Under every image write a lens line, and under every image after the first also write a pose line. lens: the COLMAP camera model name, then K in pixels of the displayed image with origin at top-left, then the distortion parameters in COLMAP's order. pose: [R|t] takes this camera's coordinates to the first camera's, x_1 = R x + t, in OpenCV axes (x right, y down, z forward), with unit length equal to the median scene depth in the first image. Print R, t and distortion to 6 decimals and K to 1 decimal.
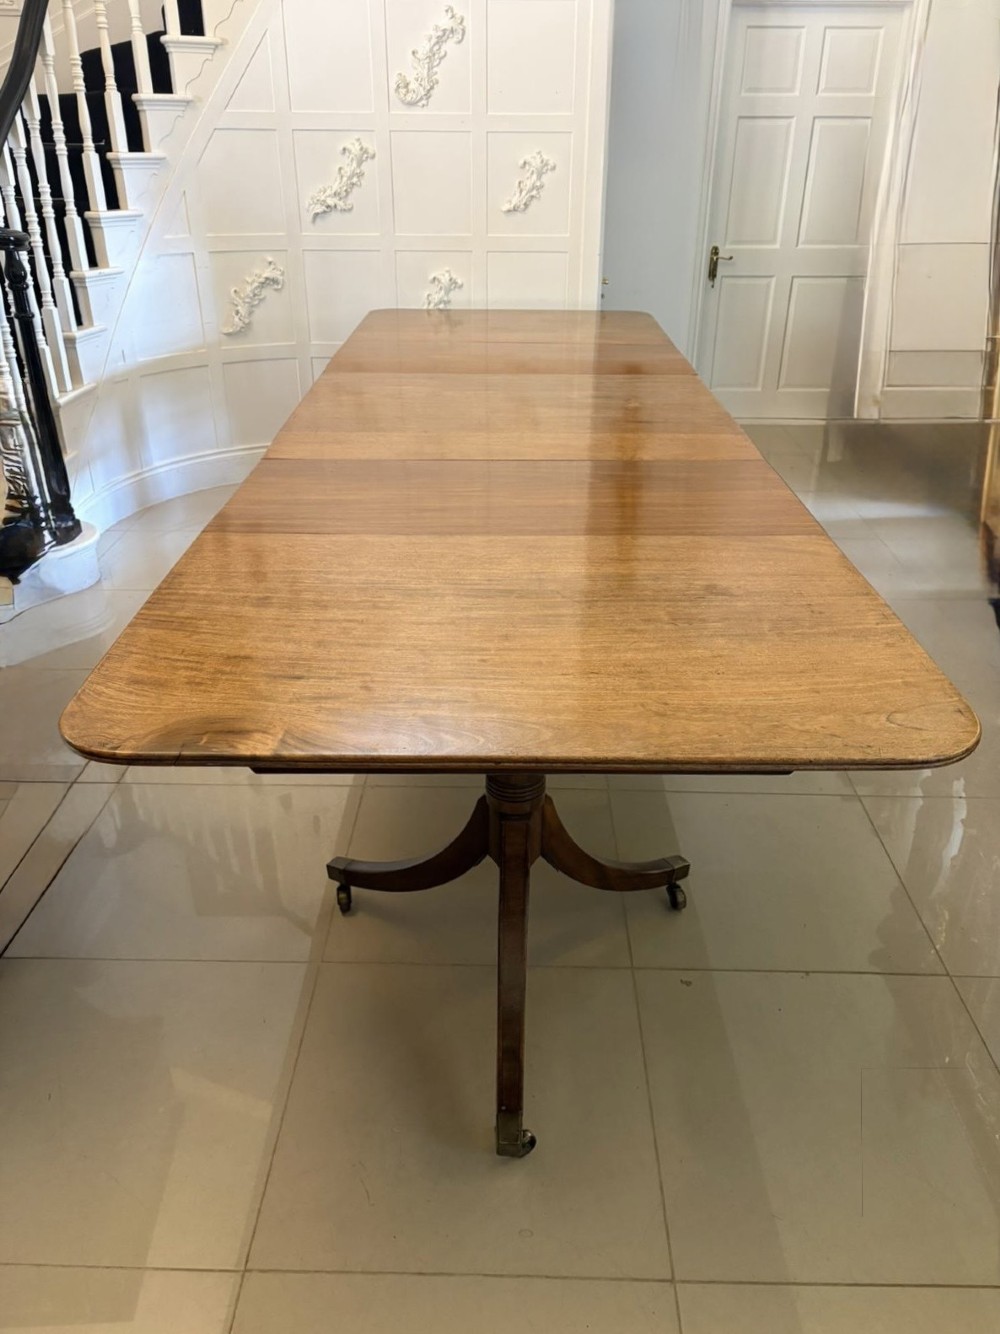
lens RADIAL K [[991.9, 0, 498.2], [0, 991.9, 672.3], [0, 0, 1]] dist [0.076857, -0.049793]
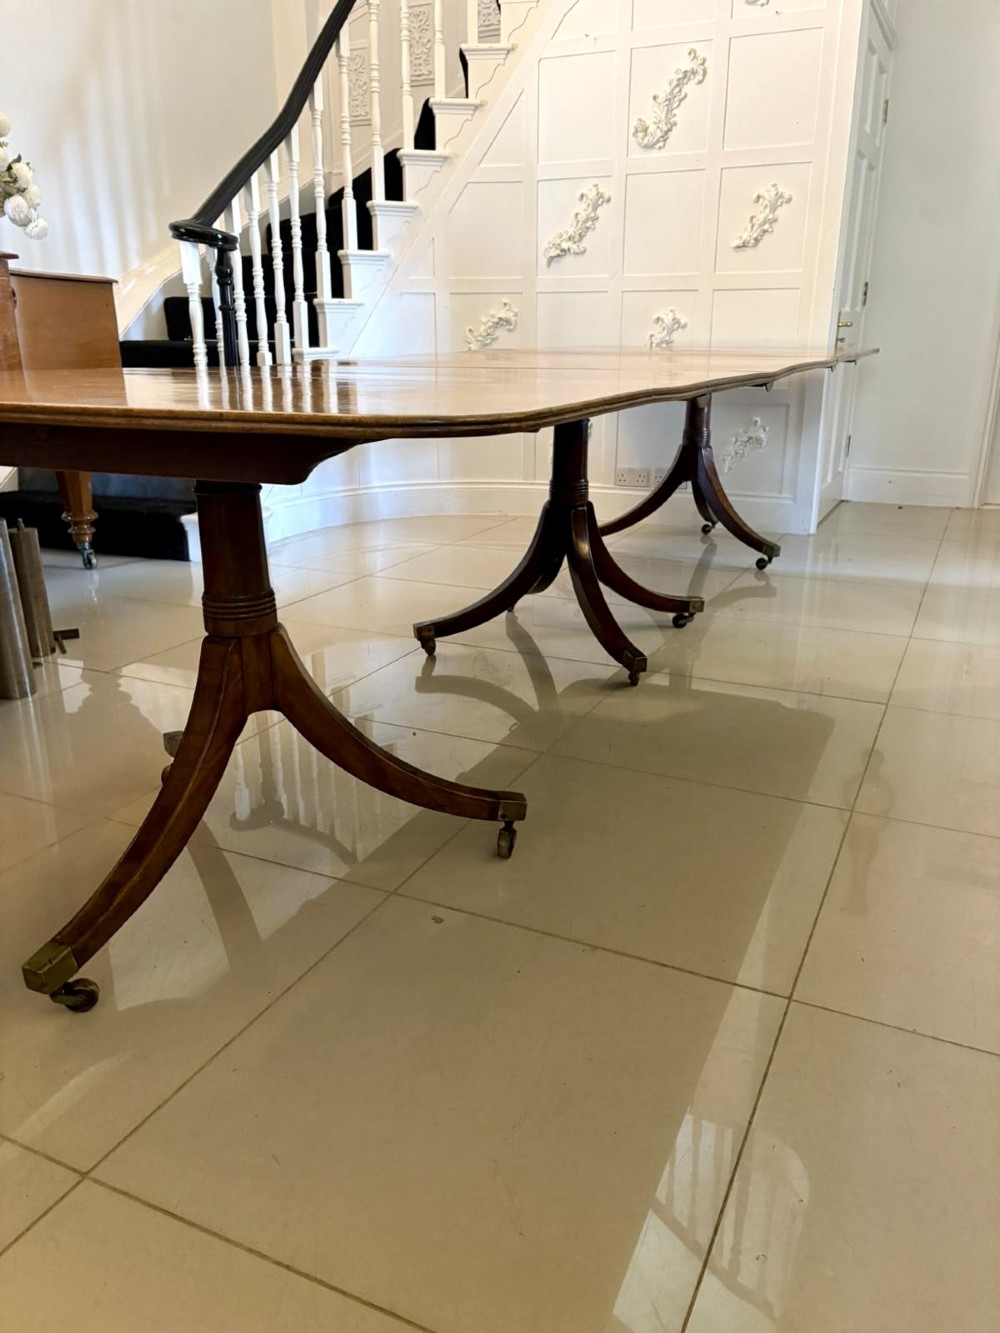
lens RADIAL K [[991.2, 0, 508.2], [0, 991.2, 666.9], [0, 0, 1]] dist [0.076857, -0.049793]
pose [[0.912229, 0.132222, -0.387756, 0.551742], [-0.194394, 0.972850, -0.125593, 0.219076], [0.360623, 0.189948, 0.913165, 0.285513]]
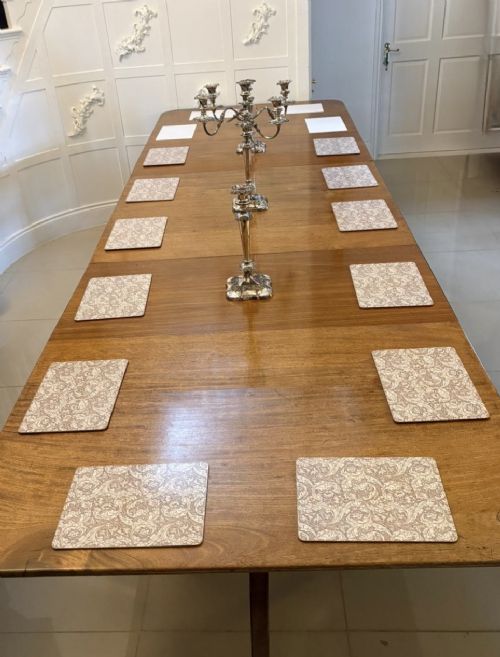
lens RADIAL K [[621.3, 0, 231.1], [0, 621.3, 323.0], [0, 0, 1]] dist [0.056888, 0.000000]
pose [[0.996714, -0.053825, -0.060528, 0.051548], [0.057674, 0.996298, 0.063744, -0.232206], [0.056873, -0.067026, 0.996129, 0.054175]]
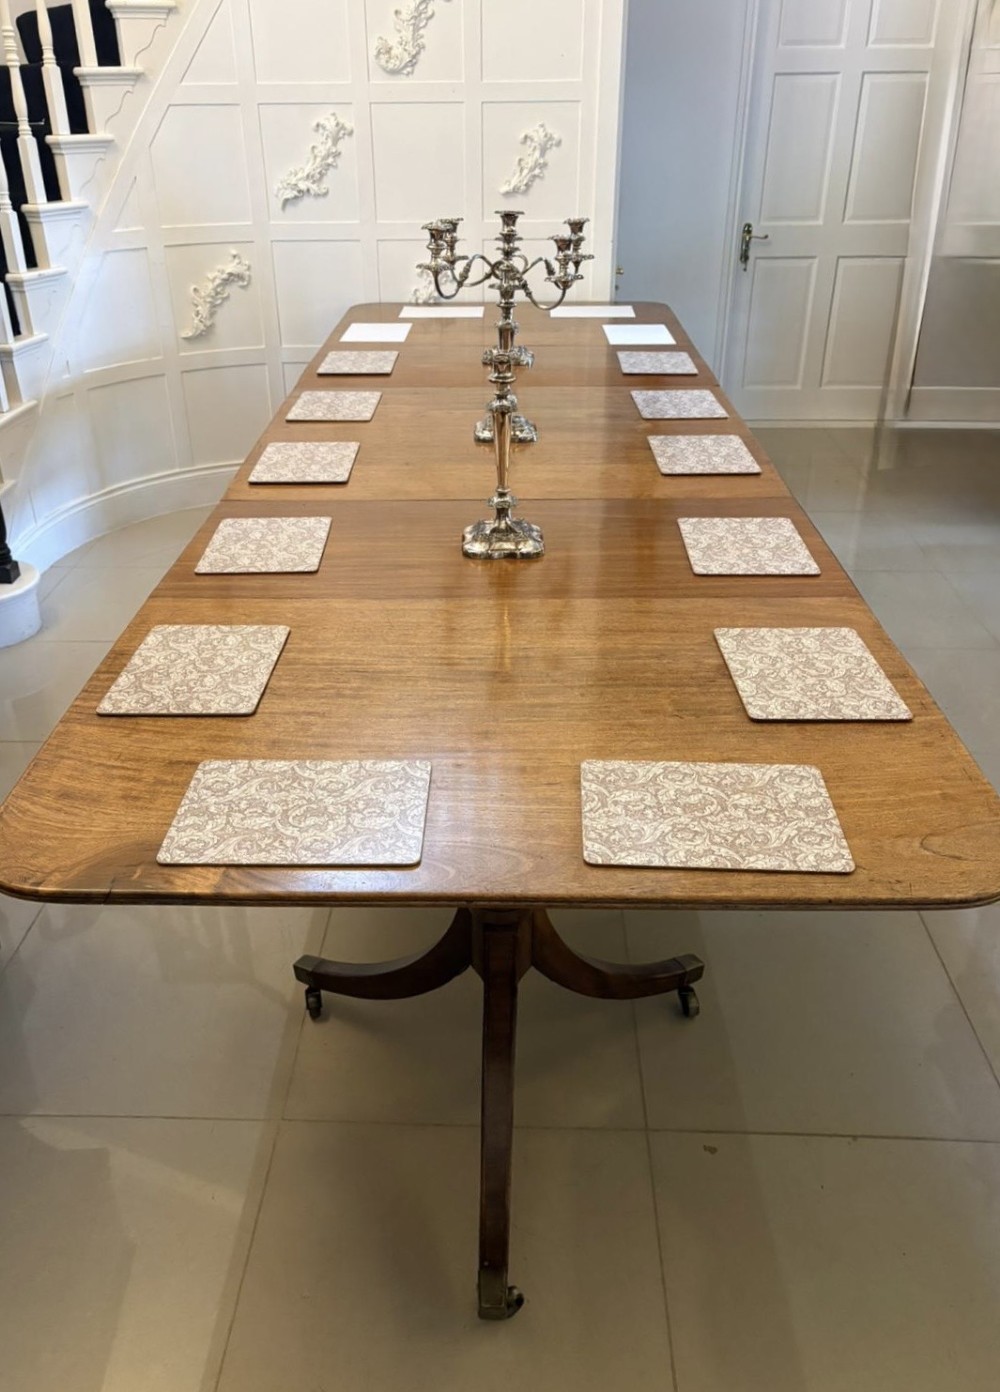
lens RADIAL K [[1124.6, 0, 475.2], [0, 1124.6, 712.8], [0, 0, 1]] dist [0.081095, -0.040637]
pose [[0.999610, -0.002901, -0.027759, 0.022148], [0.003422, 0.999819, 0.018737, -0.062893], [0.027699, -0.018824, 0.999439, 0.005254]]
